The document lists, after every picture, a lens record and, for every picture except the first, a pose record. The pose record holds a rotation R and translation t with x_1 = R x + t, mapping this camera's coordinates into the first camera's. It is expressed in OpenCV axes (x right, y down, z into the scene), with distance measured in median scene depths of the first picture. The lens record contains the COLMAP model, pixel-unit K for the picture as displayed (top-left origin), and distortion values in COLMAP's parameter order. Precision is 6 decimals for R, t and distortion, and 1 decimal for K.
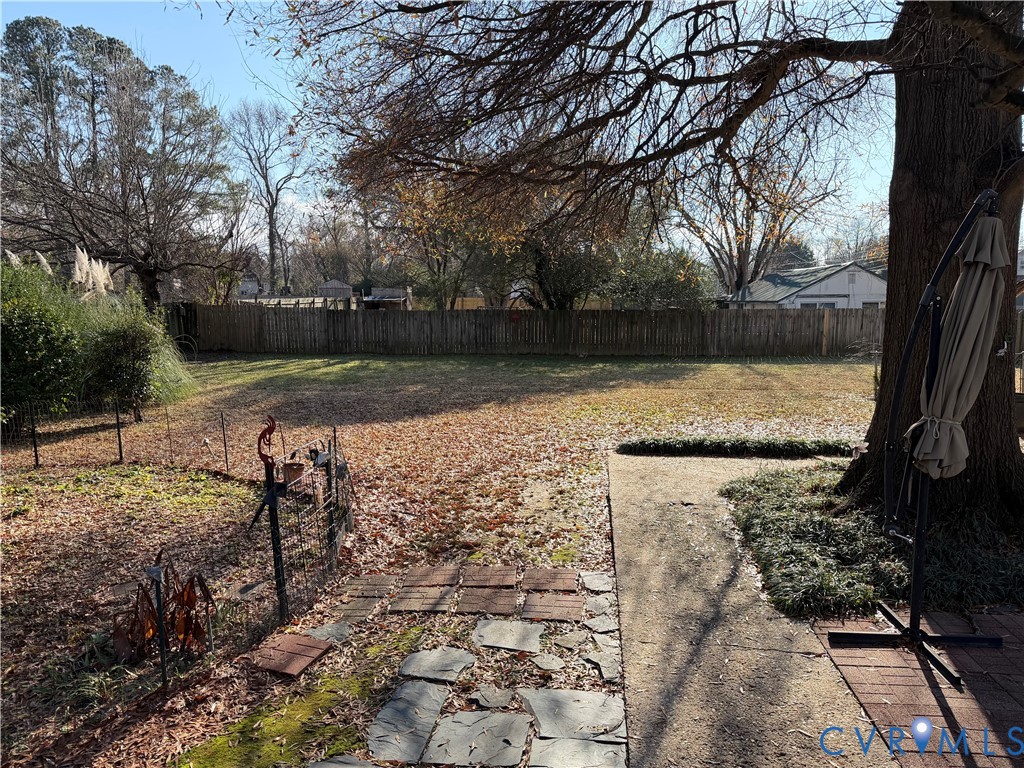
lens RADIAL K [[747.1, 0, 515.9], [0, 747.1, 382.1], [0, 0, 1]] dist [0.024610, -0.004231]
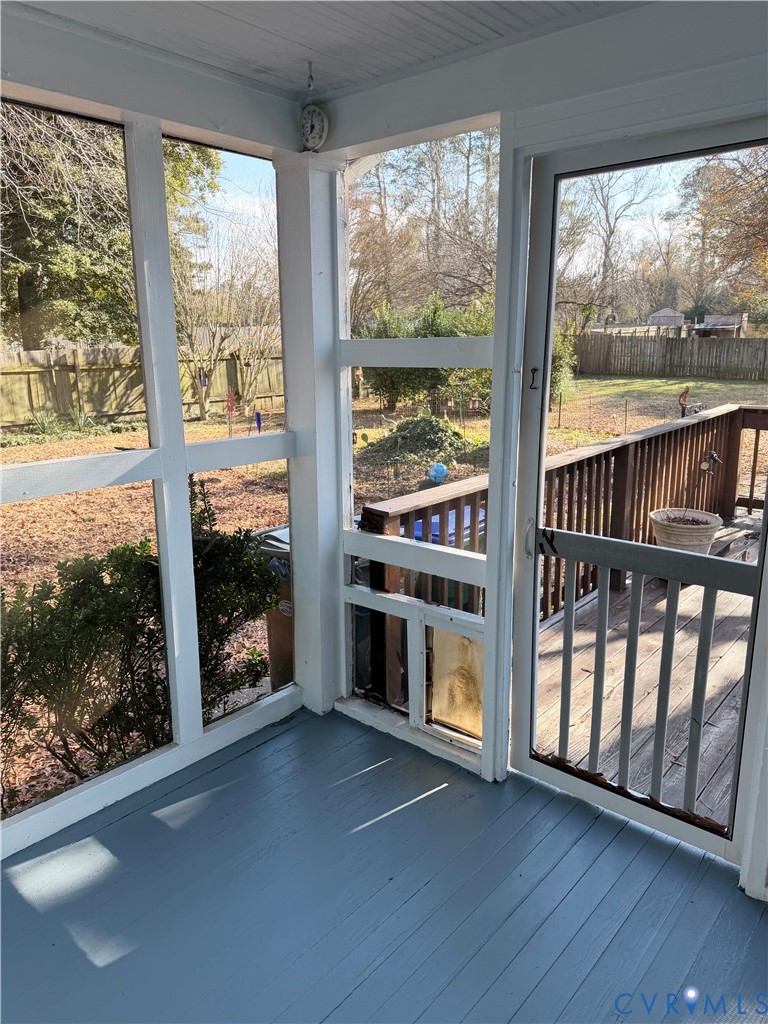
lens RADIAL K [[747.1, 0, 390.4], [0, 747.1, 517.2], [0, 0, 1]] dist [0.024610, -0.004231]
pose [[0.844918, 0.124139, -0.520291, 0.012443], [-0.051141, 0.986989, 0.152441, 0.011431], [0.532445, -0.102192, 0.840273, -0.120015]]
